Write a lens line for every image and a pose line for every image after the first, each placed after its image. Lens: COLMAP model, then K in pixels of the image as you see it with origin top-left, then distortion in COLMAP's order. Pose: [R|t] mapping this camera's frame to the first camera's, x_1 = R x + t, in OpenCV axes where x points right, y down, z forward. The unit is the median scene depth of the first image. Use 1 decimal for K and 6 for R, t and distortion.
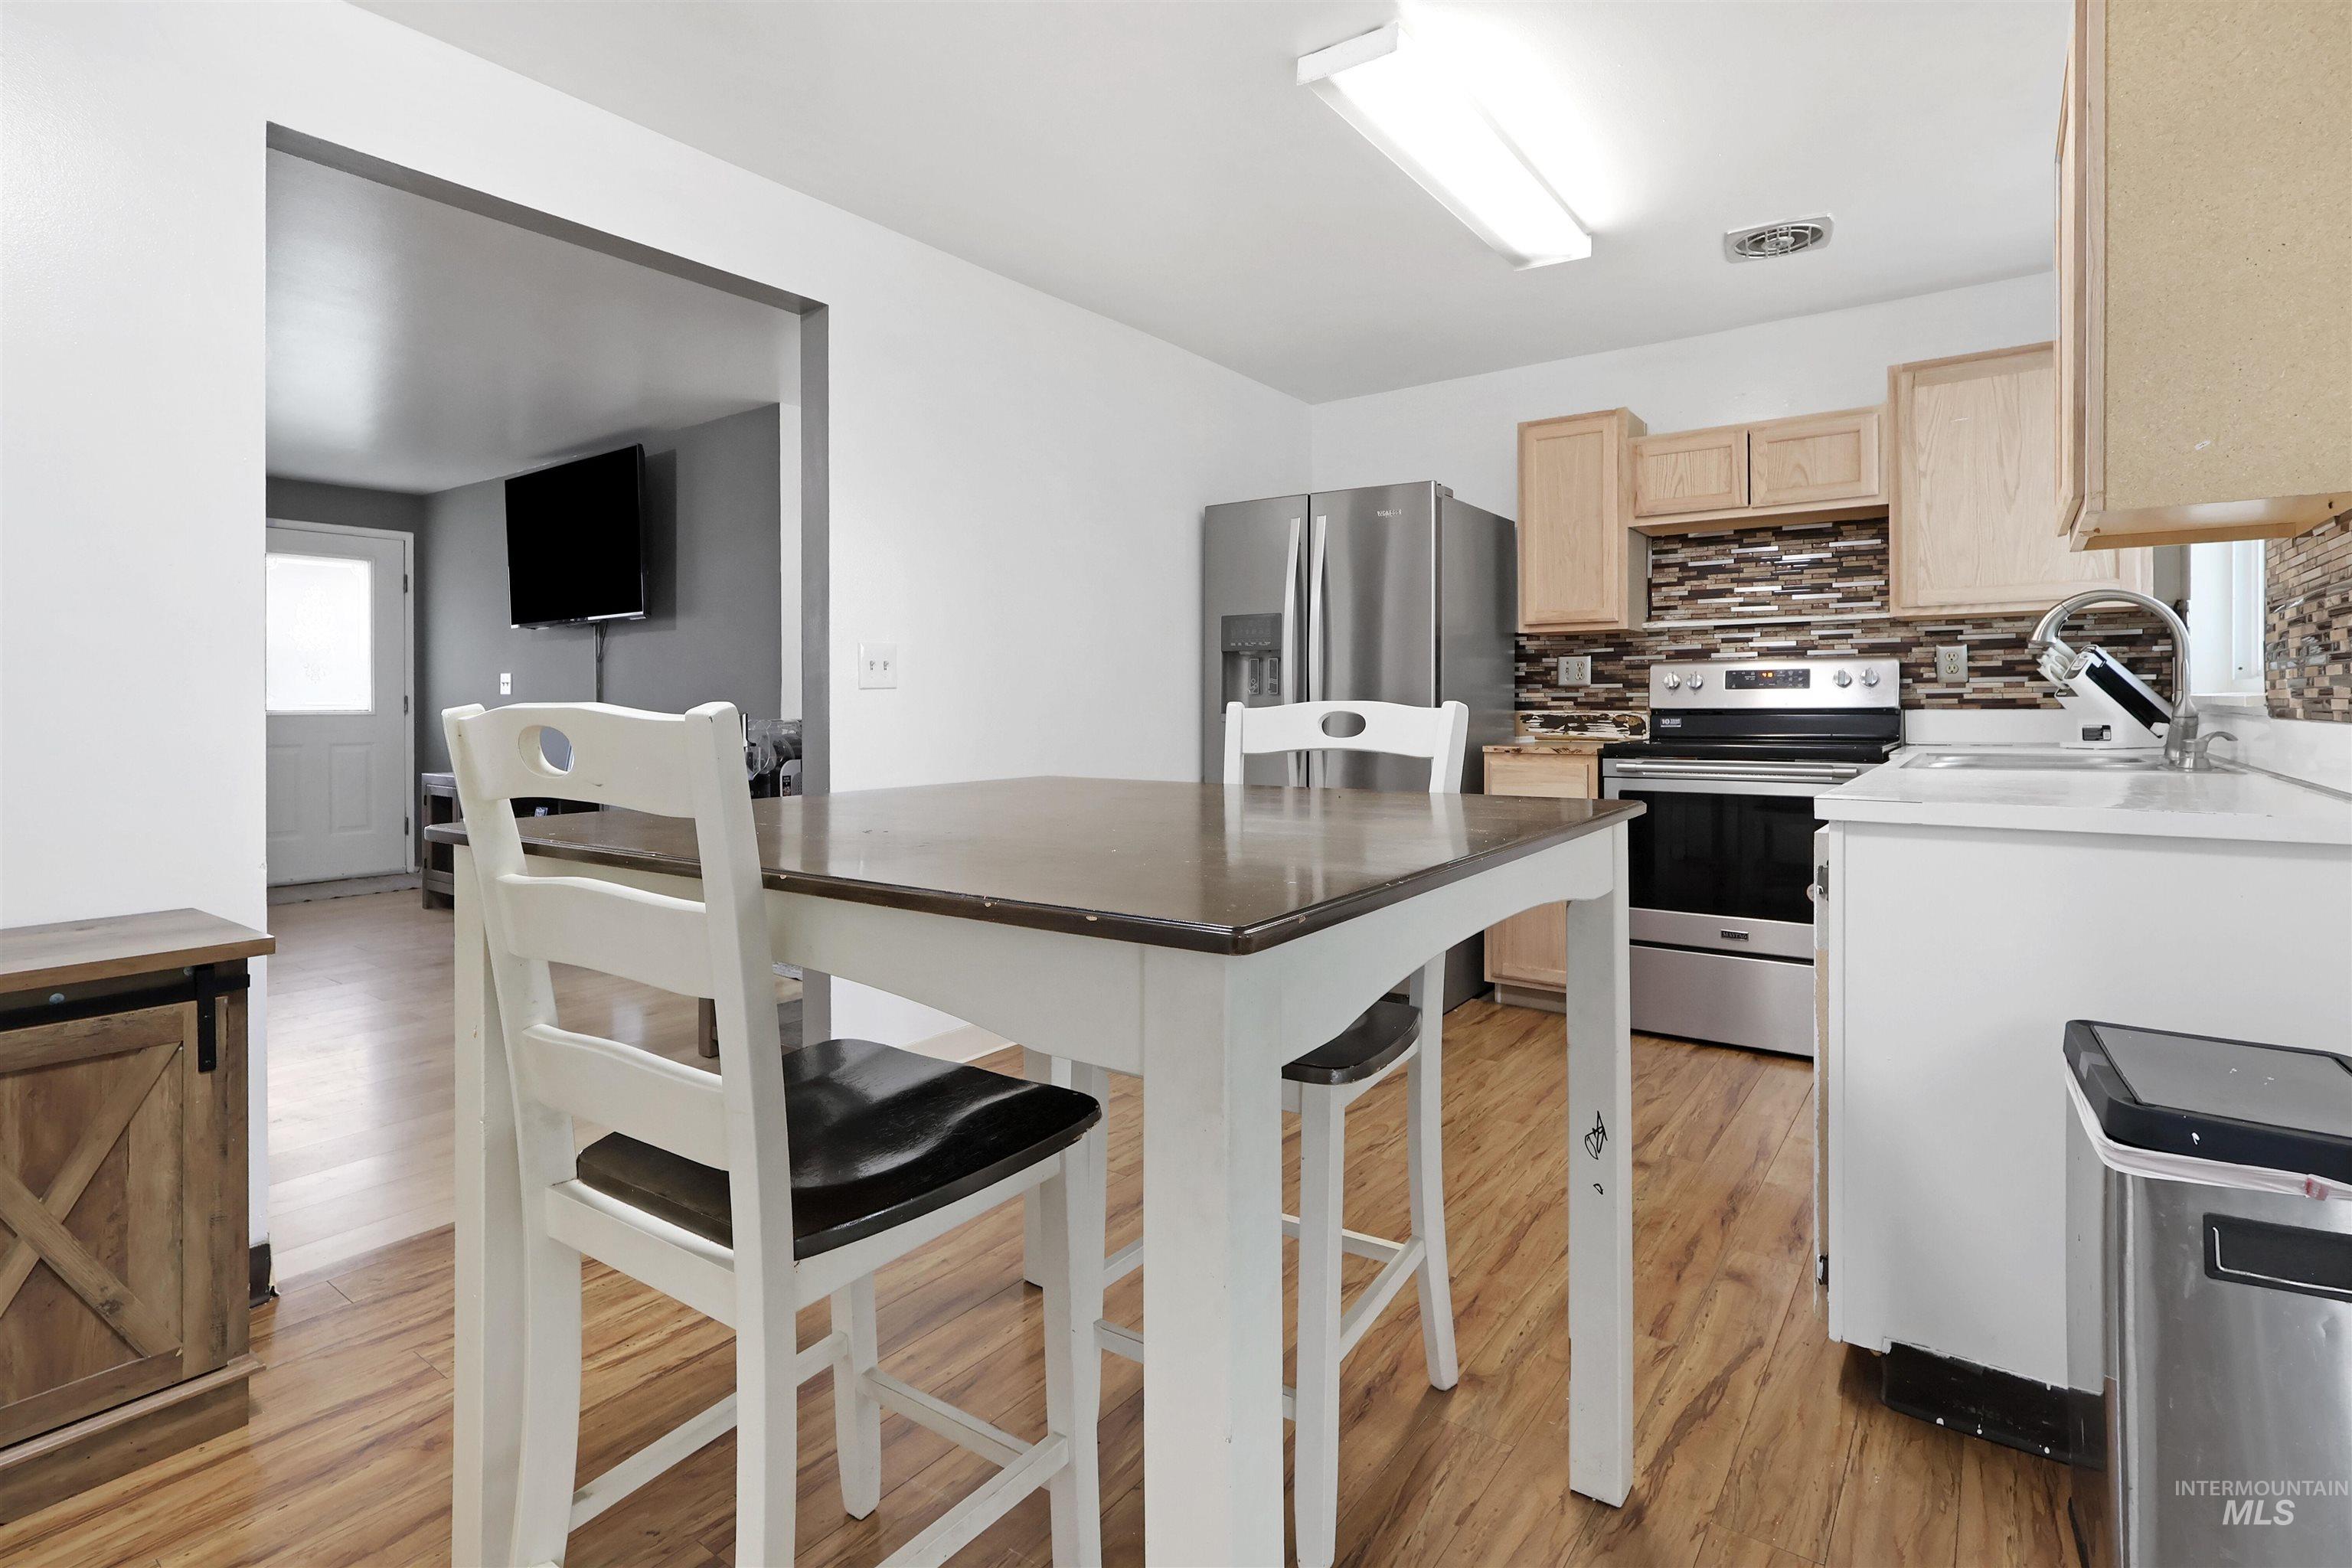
lens RADIAL K [[1132.6, 0, 1177.1], [0, 1132.6, 706.5], [0, 0, 1]] dist [-0.019408, 0.000491]
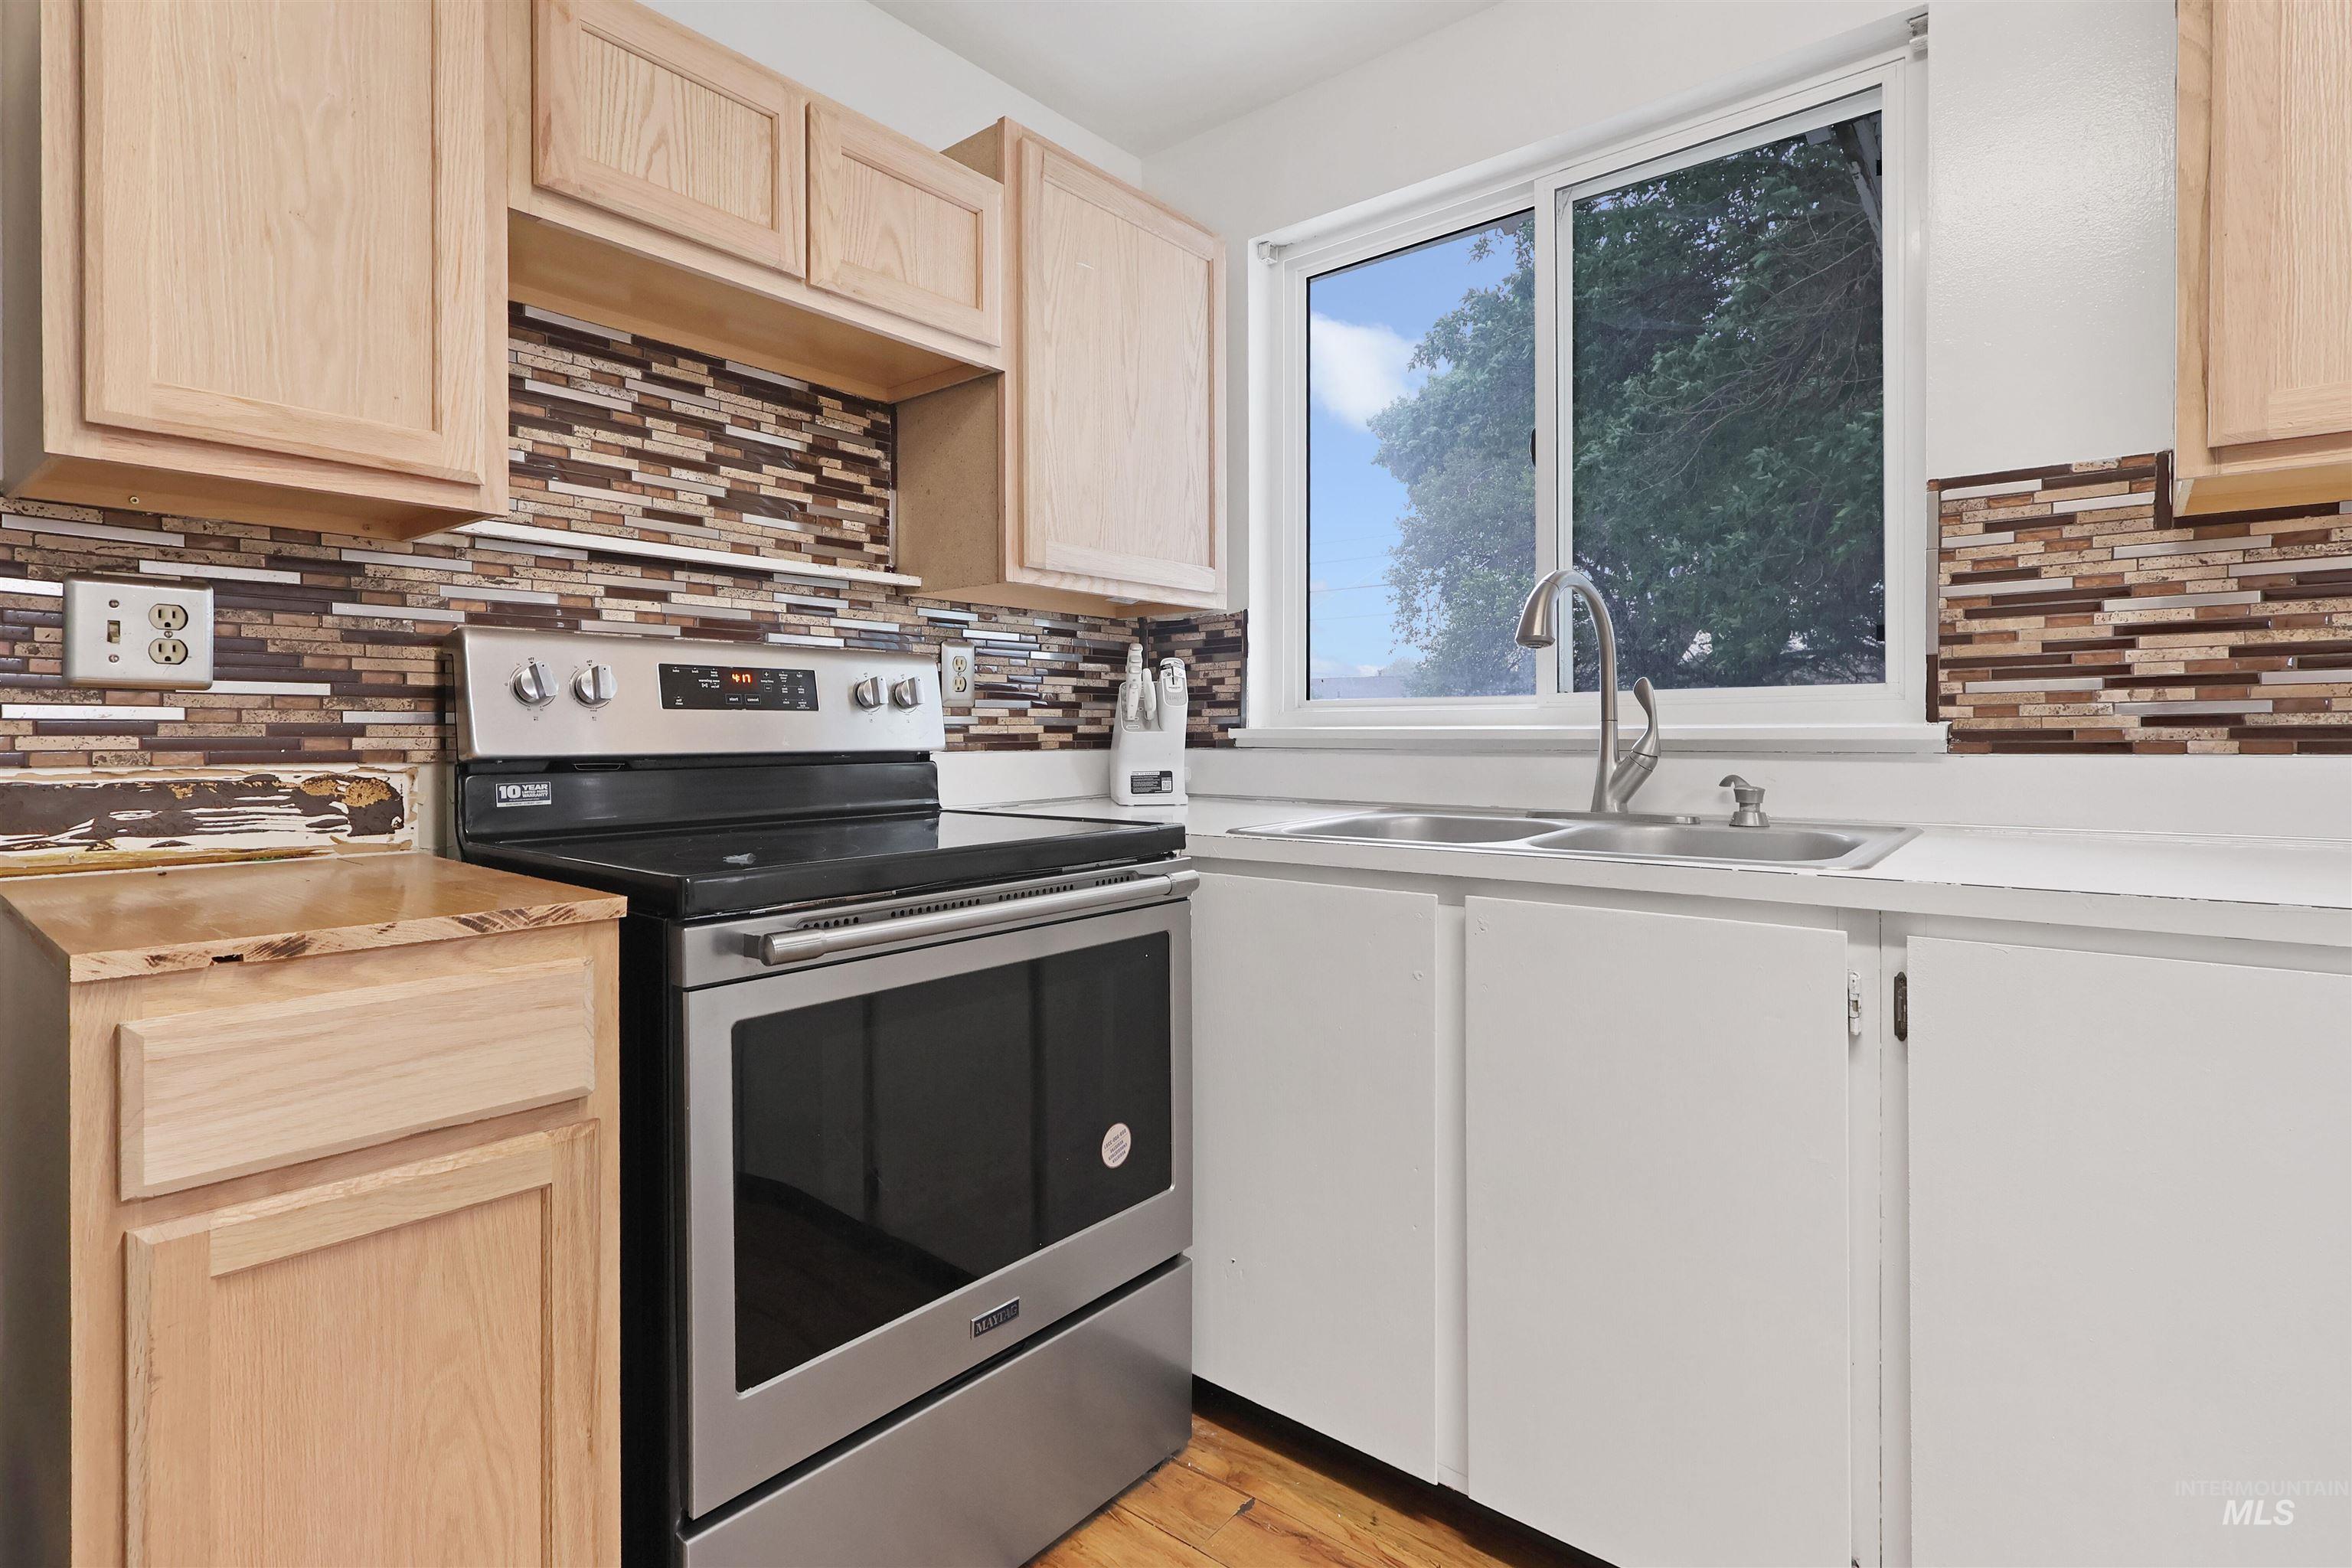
lens RADIAL K [[1148.2, 0, 1177.1], [0, 1148.2, 741.0], [0, 0, 1]] dist [0.000786, 0.001293]
pose [[0.074139, 0.001125, 0.997247, 0.079016], [0.006115, 0.999980, -0.001583, -0.001303], [-0.997229, 0.006215, 0.074131, 0.775019]]
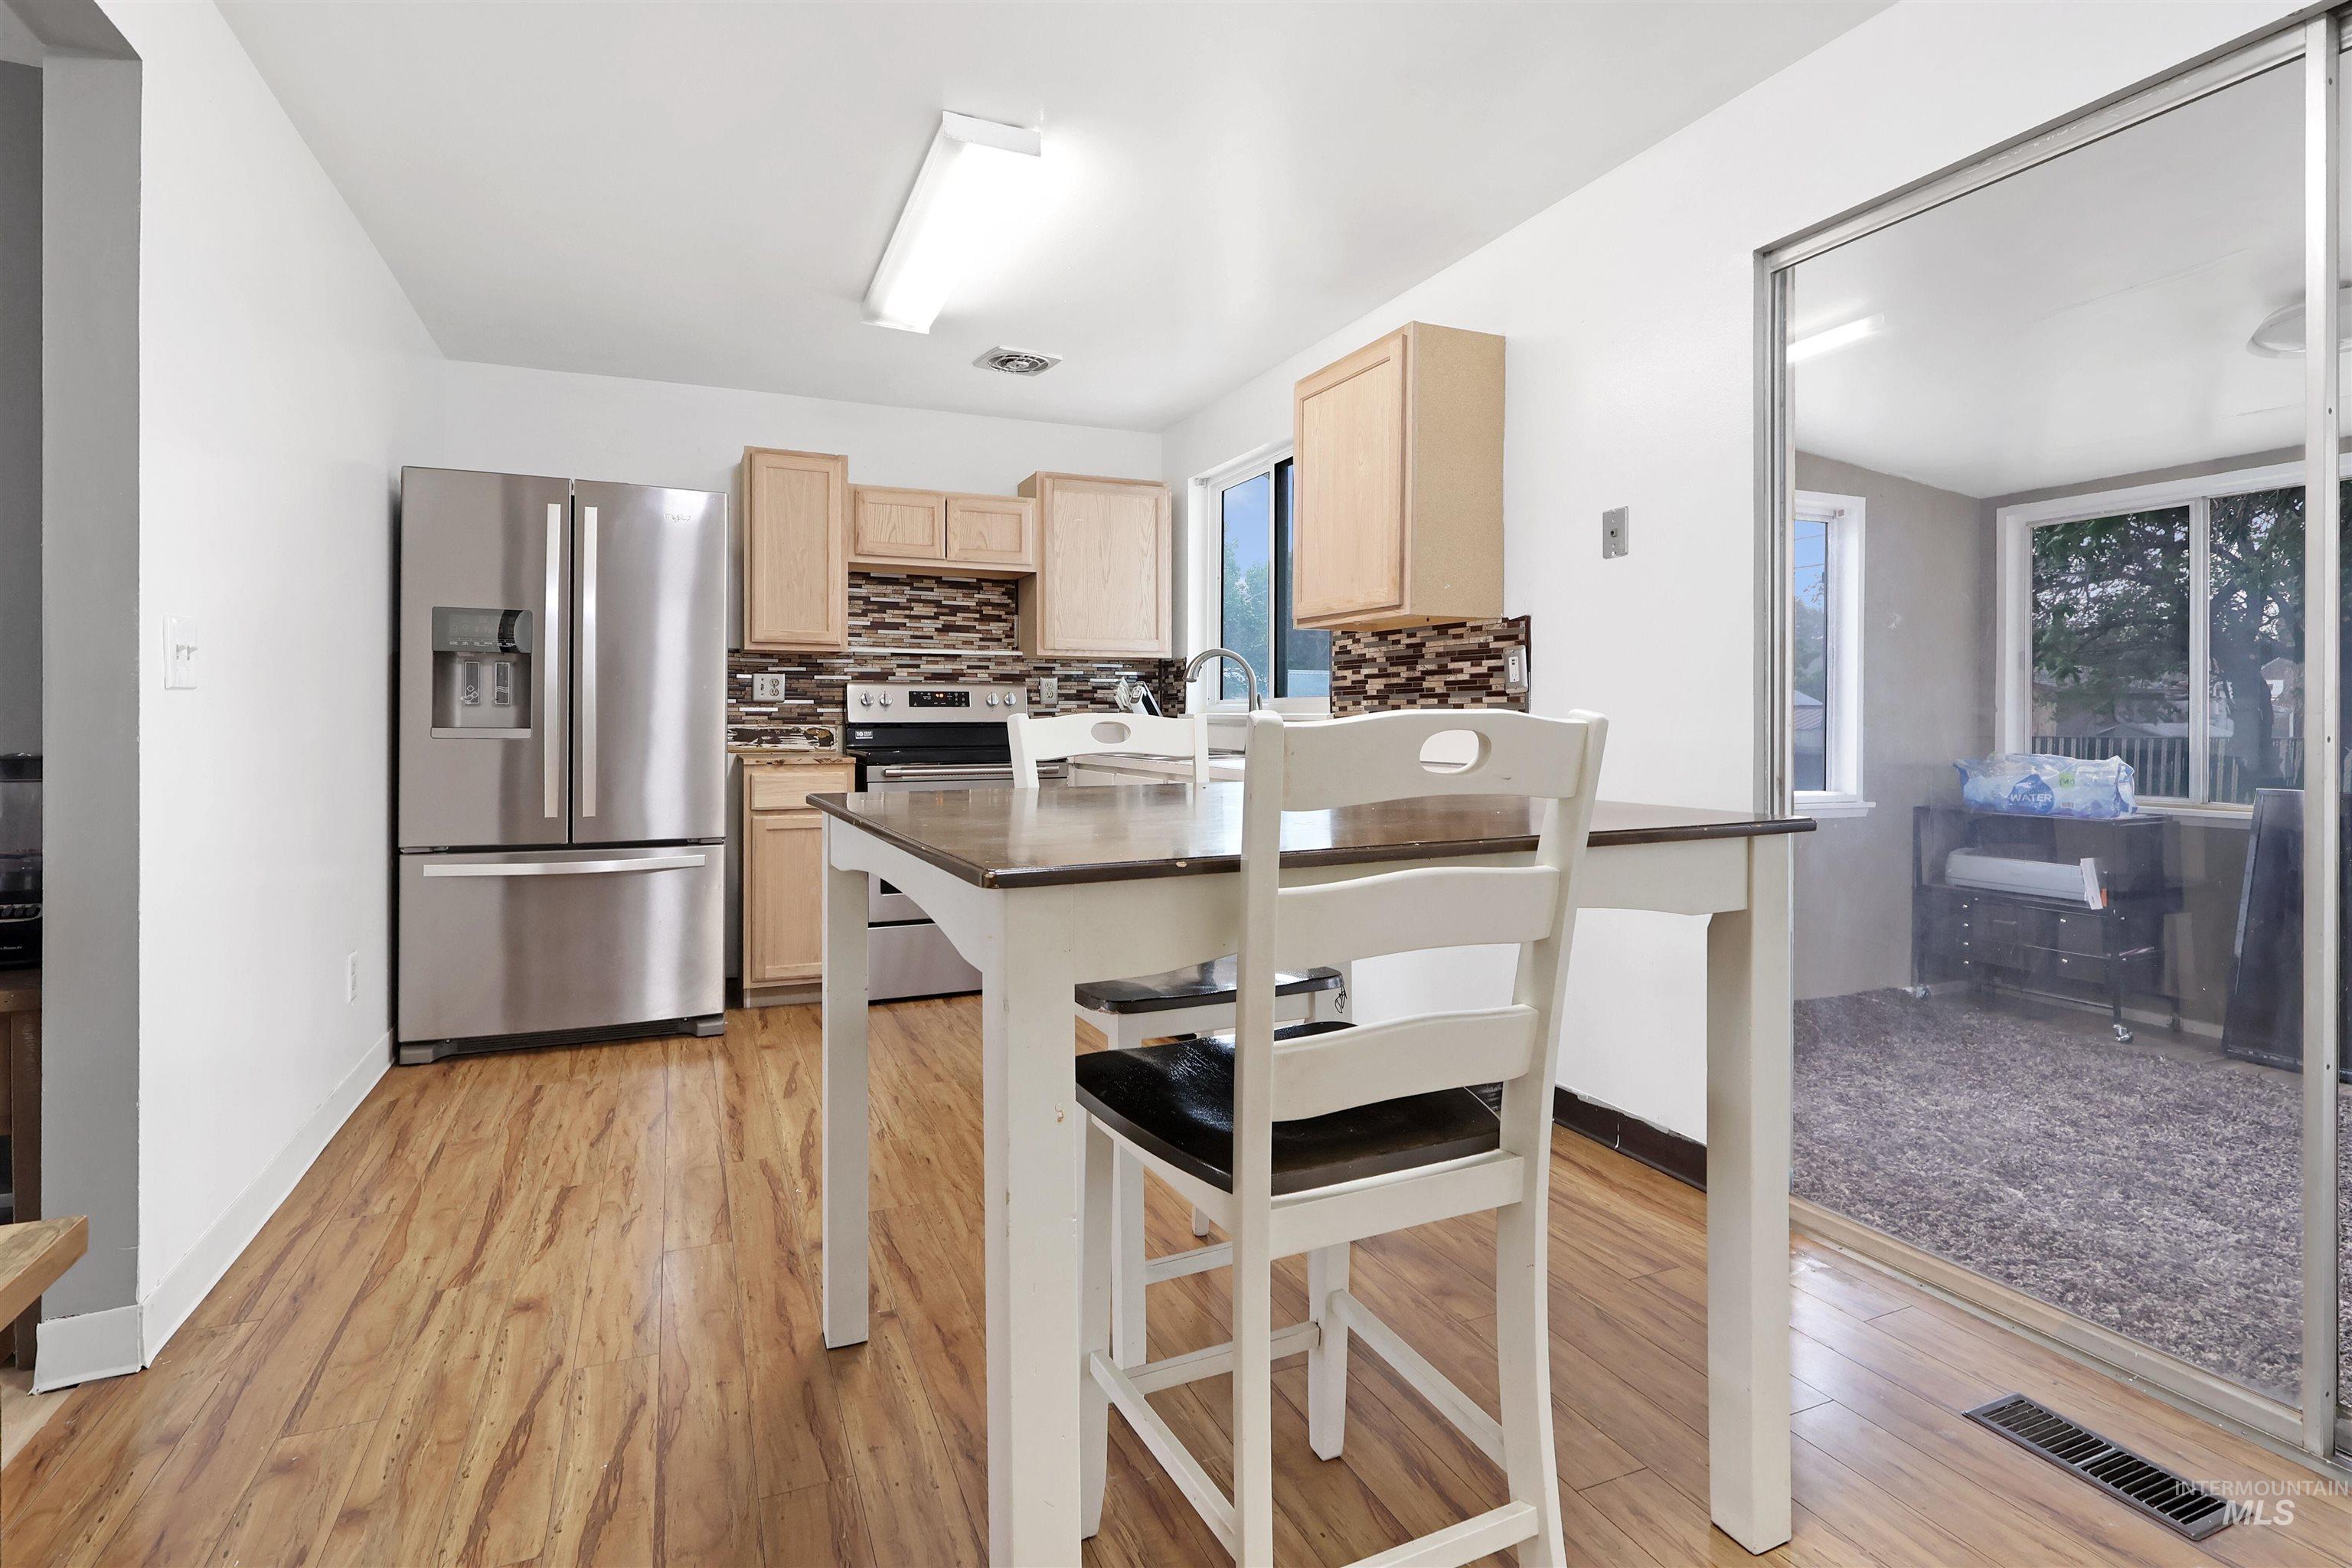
lens RADIAL K [[1122.5, 0, 1168.2], [0, 1122.5, 719.6], [0, 0, 1]] dist [0.001108, 0.000247]
pose [[0.508128, 0.004709, 0.861269, -0.401979], [-0.002014, 0.999989, -0.004279, 0.002998], [-0.861279, 0.000440, 0.508132, 0.152219]]
